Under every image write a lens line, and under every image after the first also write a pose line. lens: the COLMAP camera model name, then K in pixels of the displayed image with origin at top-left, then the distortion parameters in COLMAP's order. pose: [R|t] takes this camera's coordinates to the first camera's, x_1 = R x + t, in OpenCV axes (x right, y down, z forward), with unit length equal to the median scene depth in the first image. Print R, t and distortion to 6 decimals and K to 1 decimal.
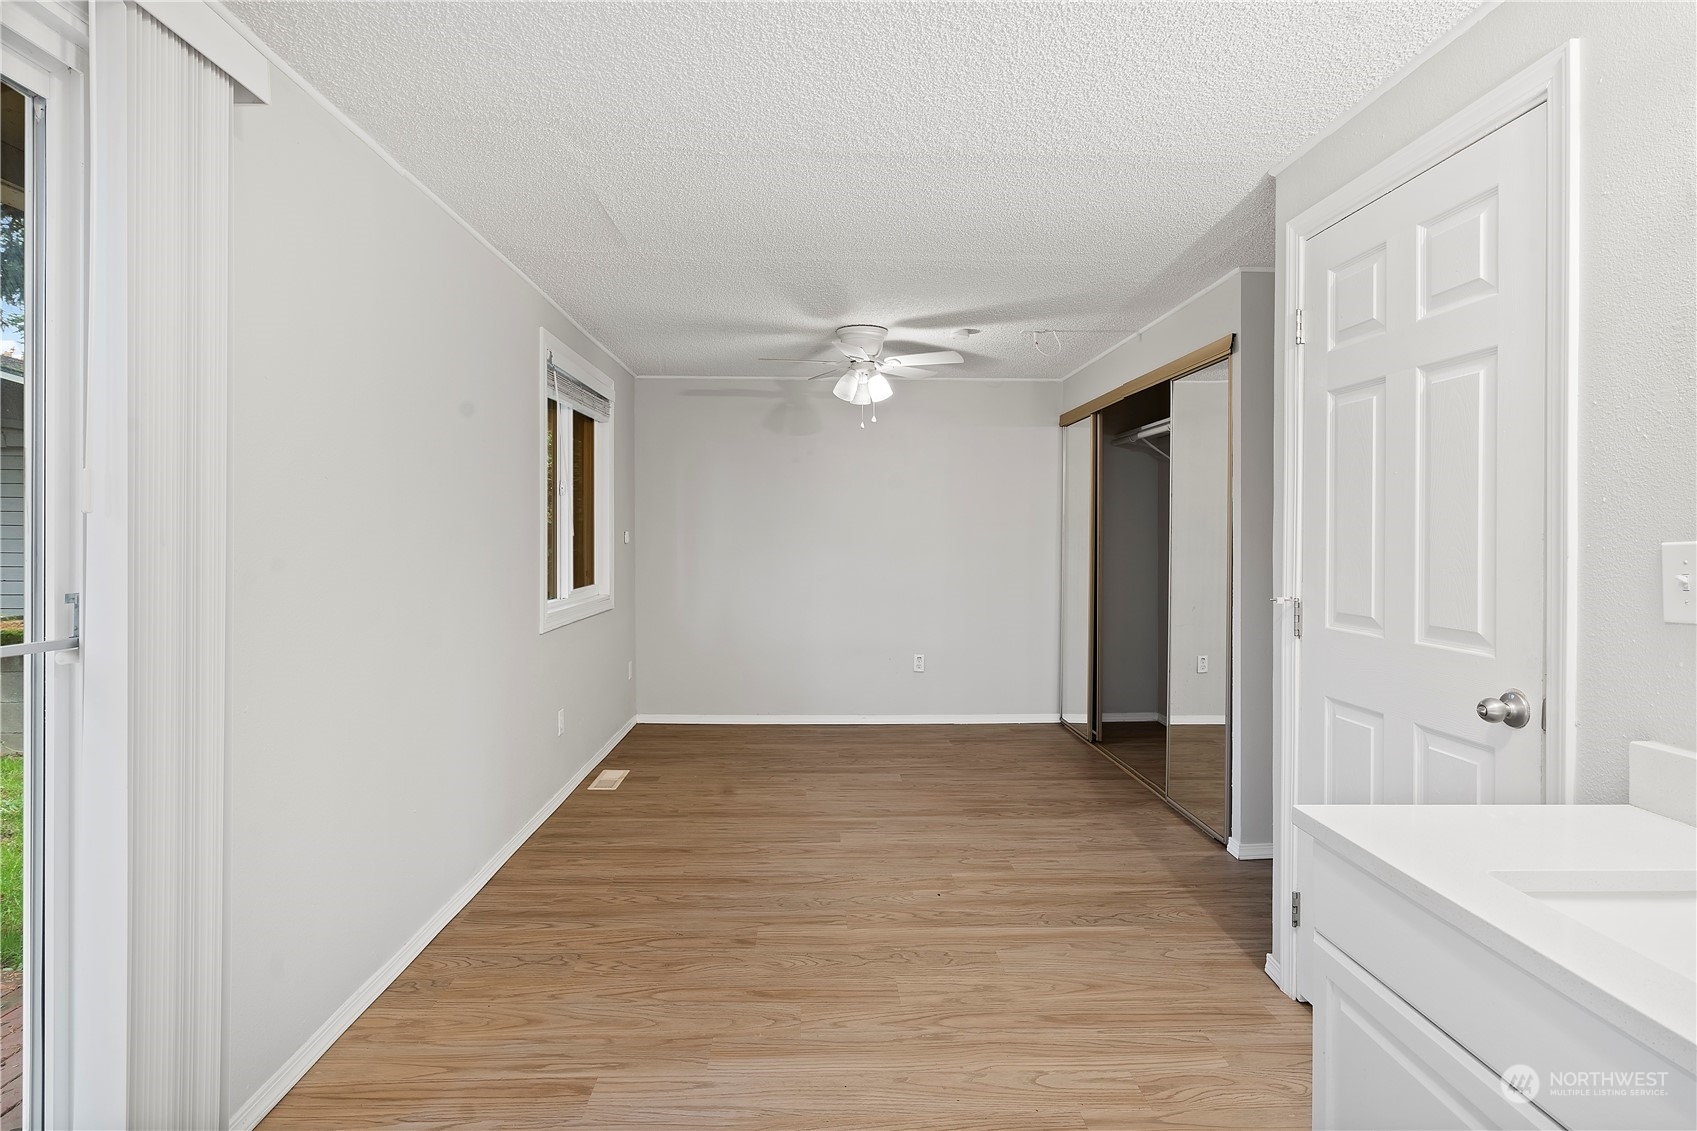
lens RADIAL K [[917.4, 0, 846.4], [0, 917.4, 568.1], [0, 0, 1]] dist [0.000979, 0.000298]
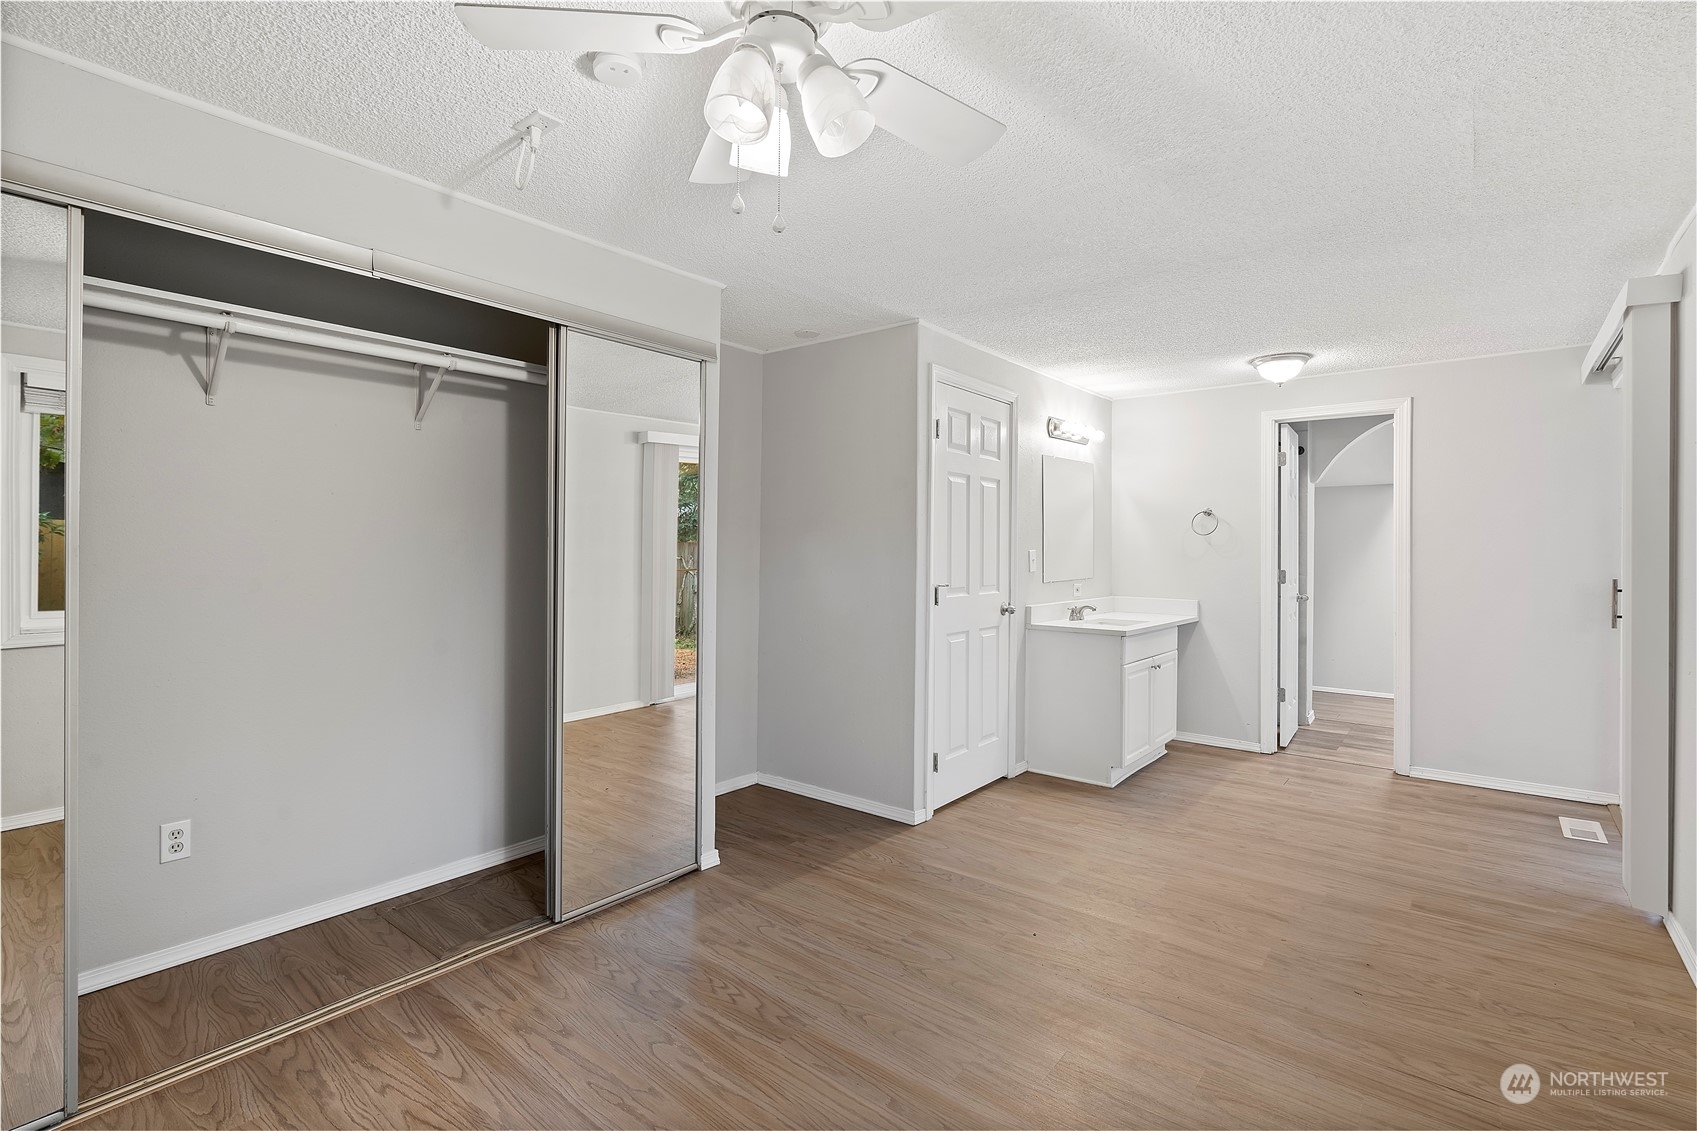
lens RADIAL K [[791.3, 0, 842.4], [0, 791.3, 542.5], [0, 0, 1]] dist [-0.000275, -0.000039]
pose [[-0.756306, -0.004783, 0.654201, -0.301482], [0.014433, 0.999608, 0.023995, -0.070990], [-0.654059, 0.027590, -0.755940, 1.884372]]
